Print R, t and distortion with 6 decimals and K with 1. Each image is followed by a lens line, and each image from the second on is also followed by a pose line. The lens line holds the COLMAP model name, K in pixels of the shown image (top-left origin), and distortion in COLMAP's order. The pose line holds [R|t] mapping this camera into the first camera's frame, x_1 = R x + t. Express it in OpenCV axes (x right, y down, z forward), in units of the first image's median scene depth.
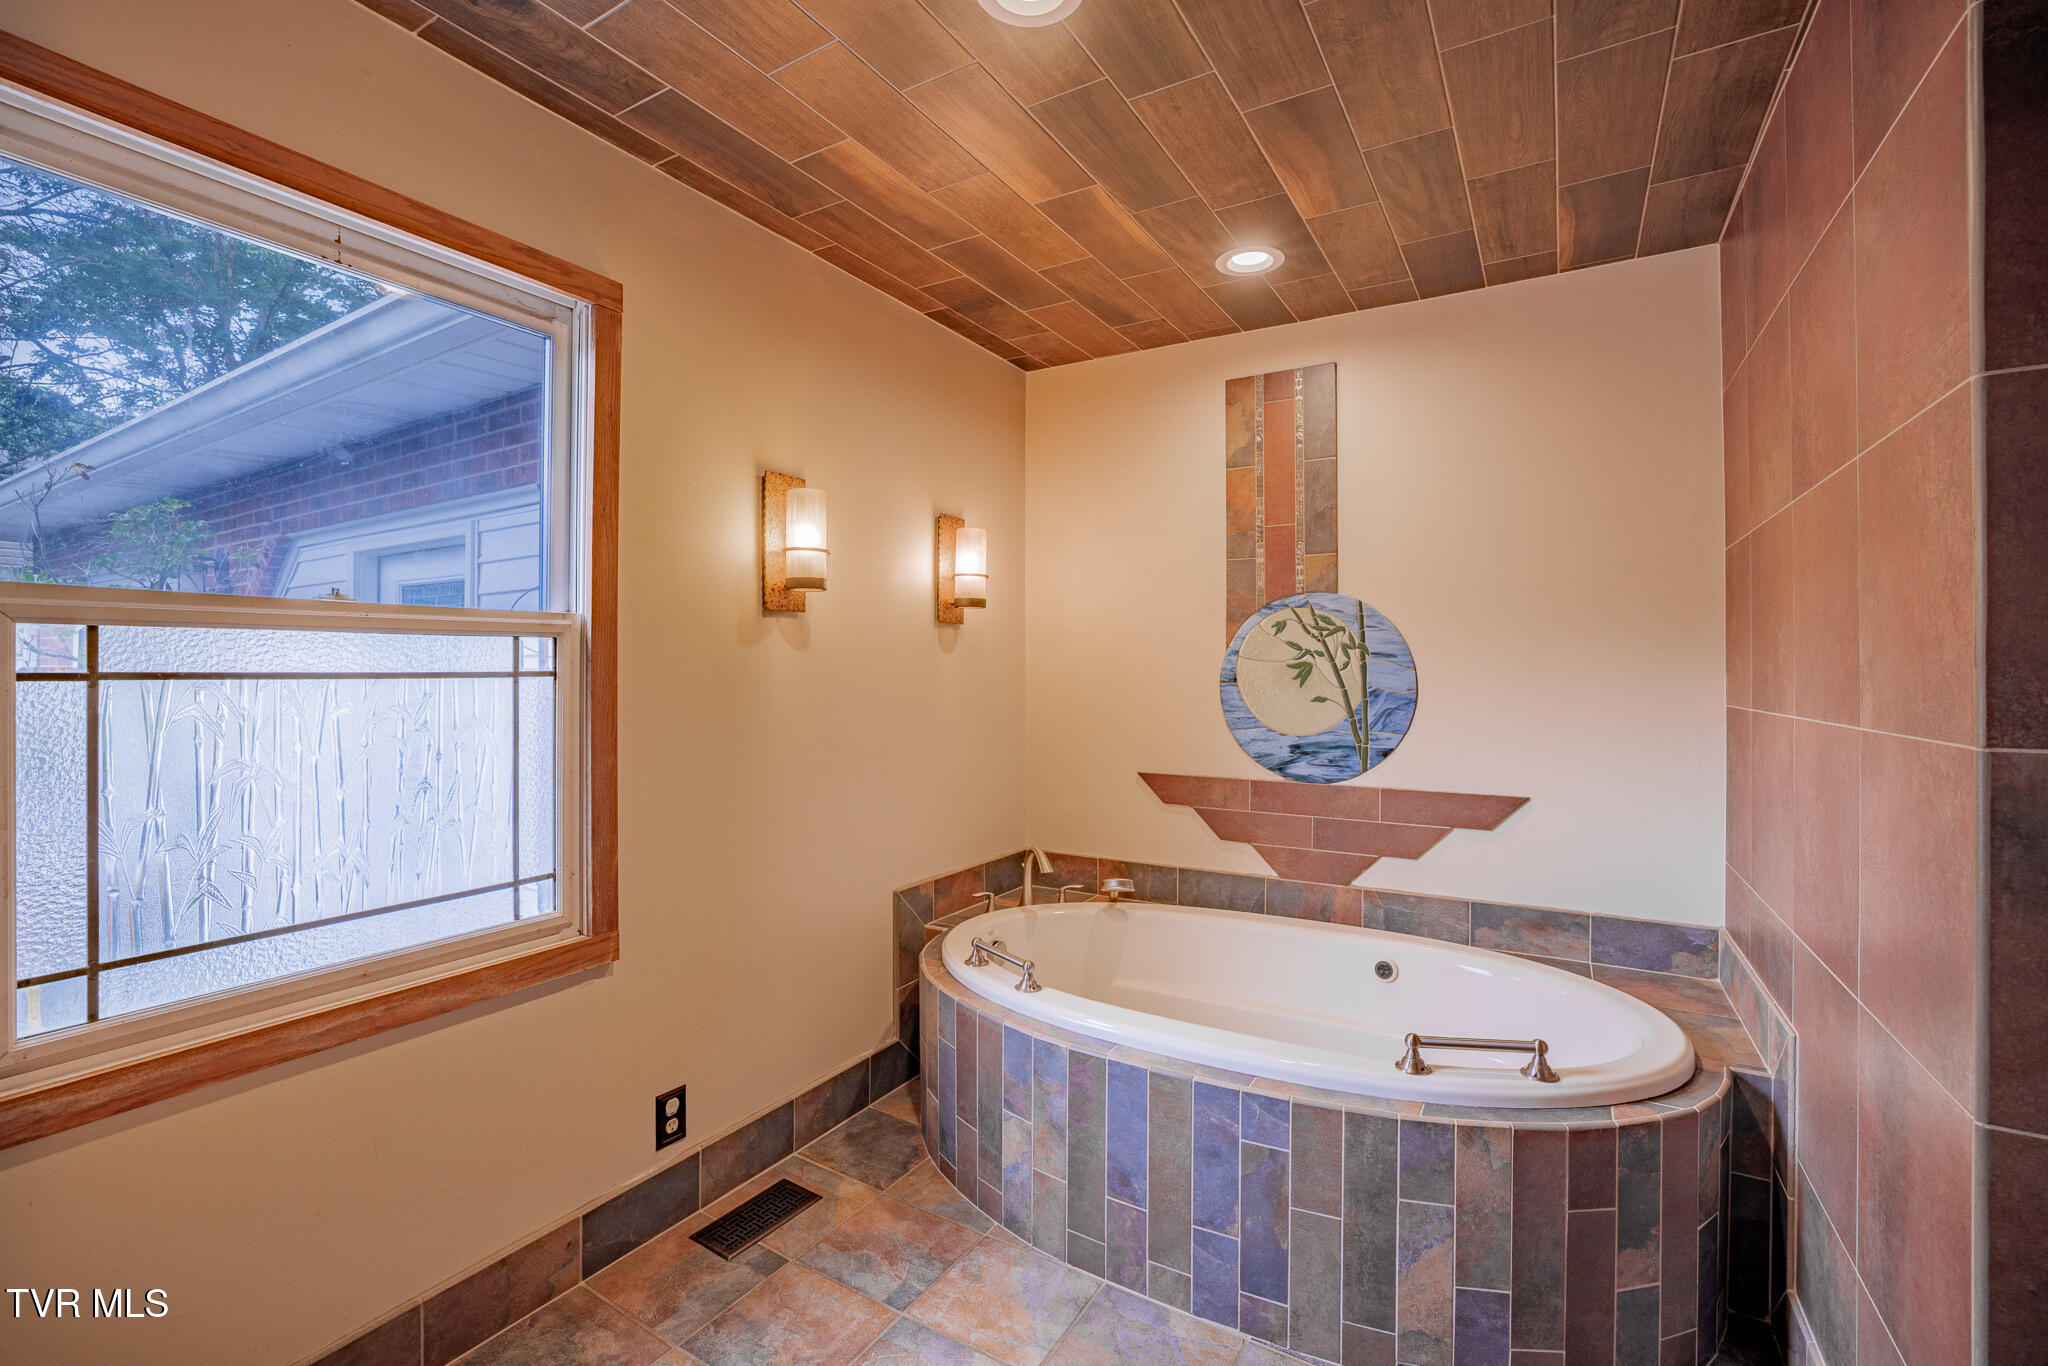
lens RADIAL K [[892.8, 0, 1035.4], [0, 892.8, 673.3], [0, 0, 1]] dist [-0.026762, 0.001360]
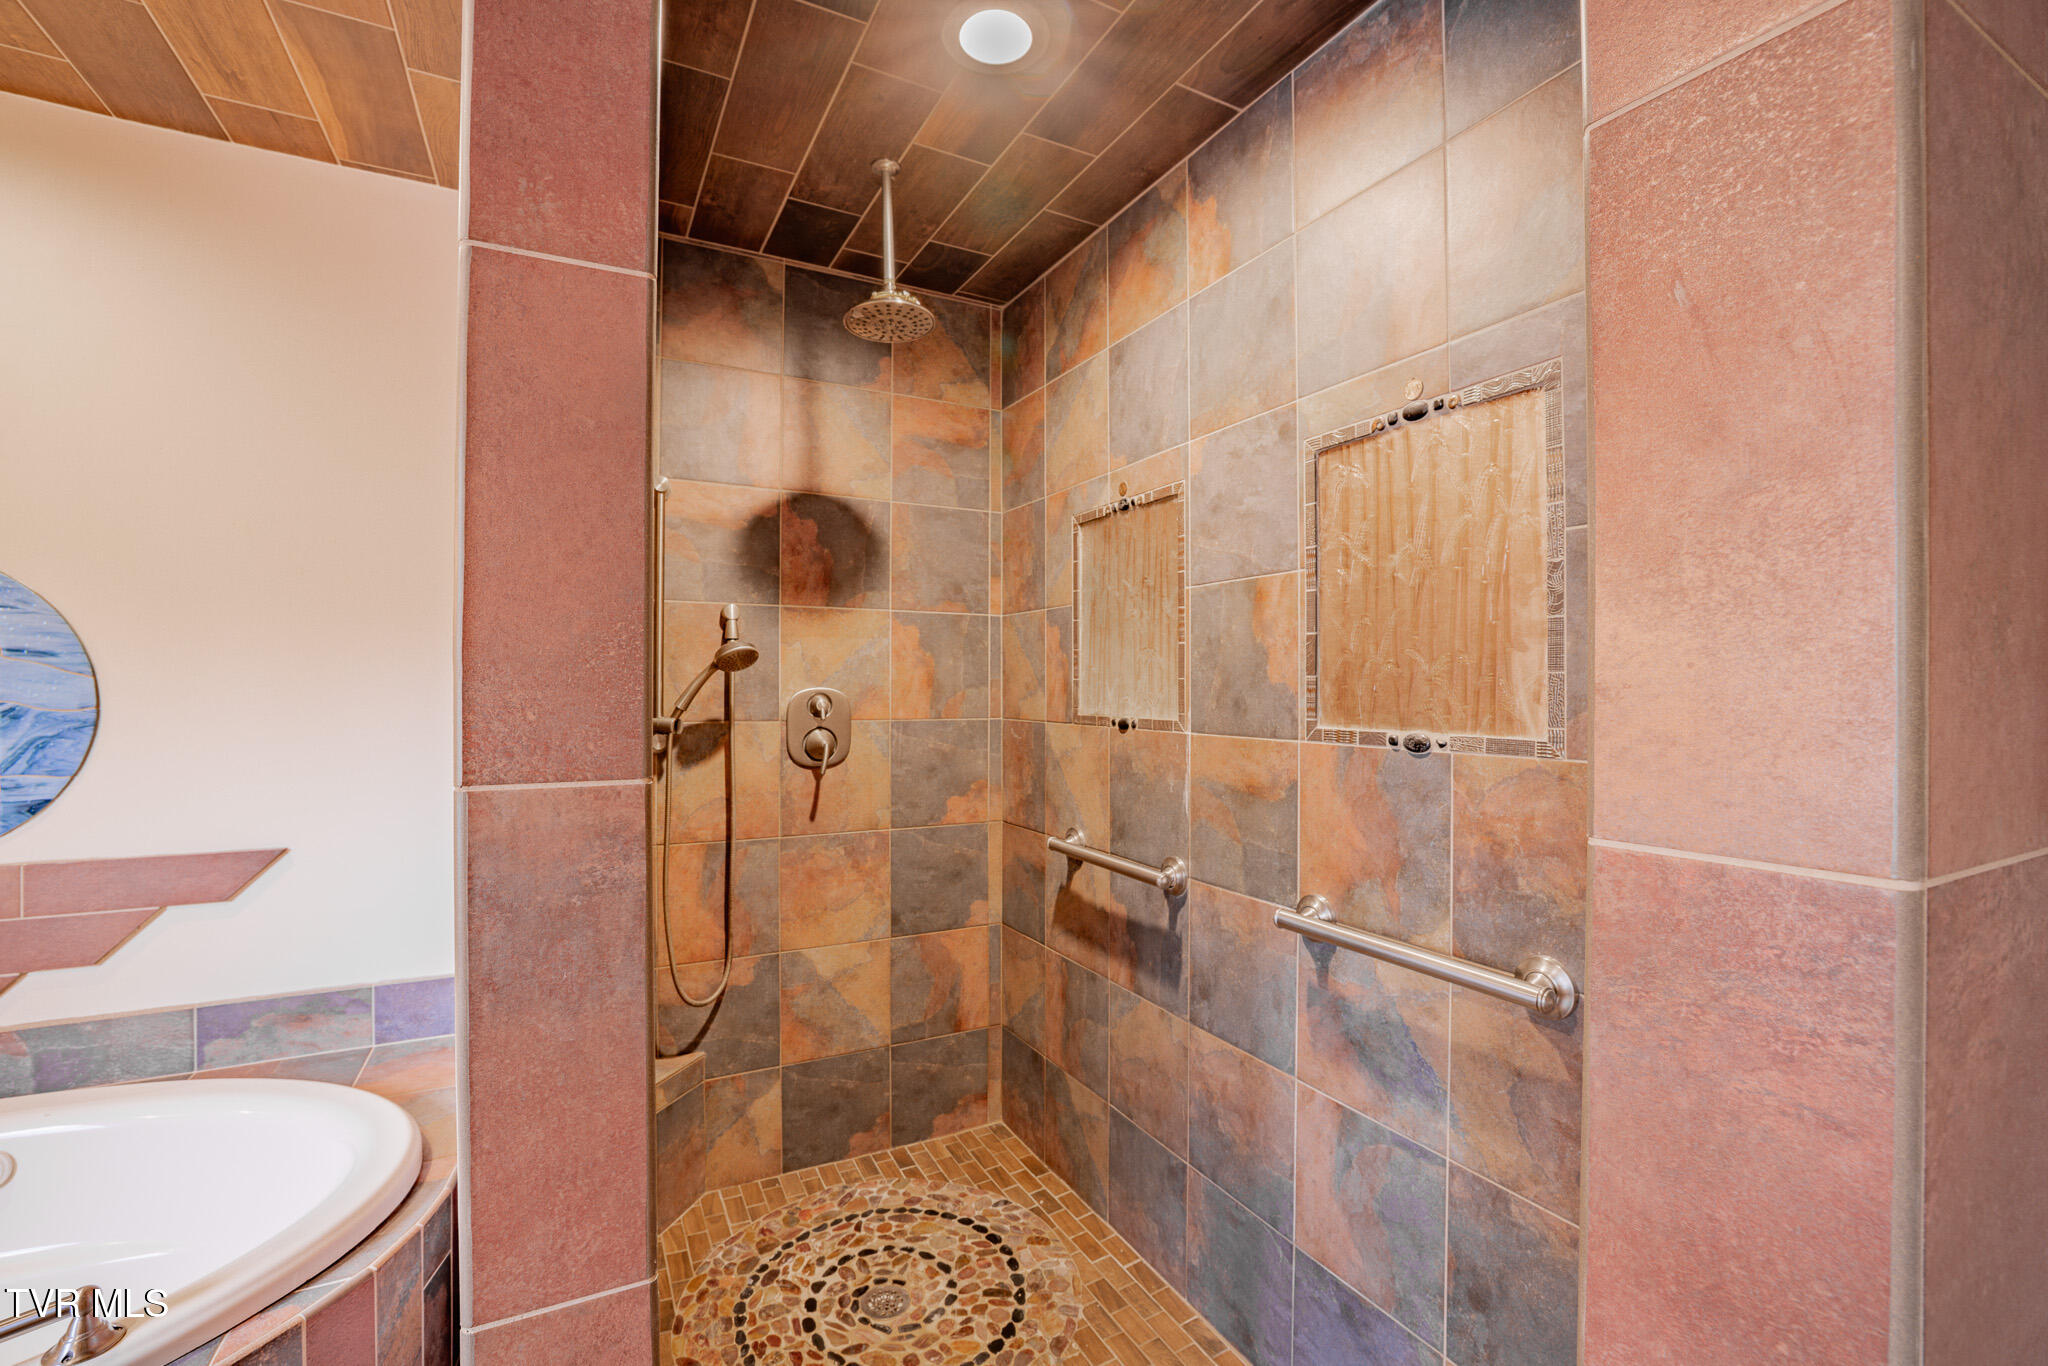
lens RADIAL K [[892.8, 0, 1018.5], [0, 892.8, 680.3], [0, 0, 1]] dist [-0.026762, 0.001360]
pose [[0.525026, 0.001334, 0.851085, 0.264236], [0.000836, 0.999997, -0.002083, 0.001482], [-0.851086, 0.001805, 0.525023, 0.092756]]
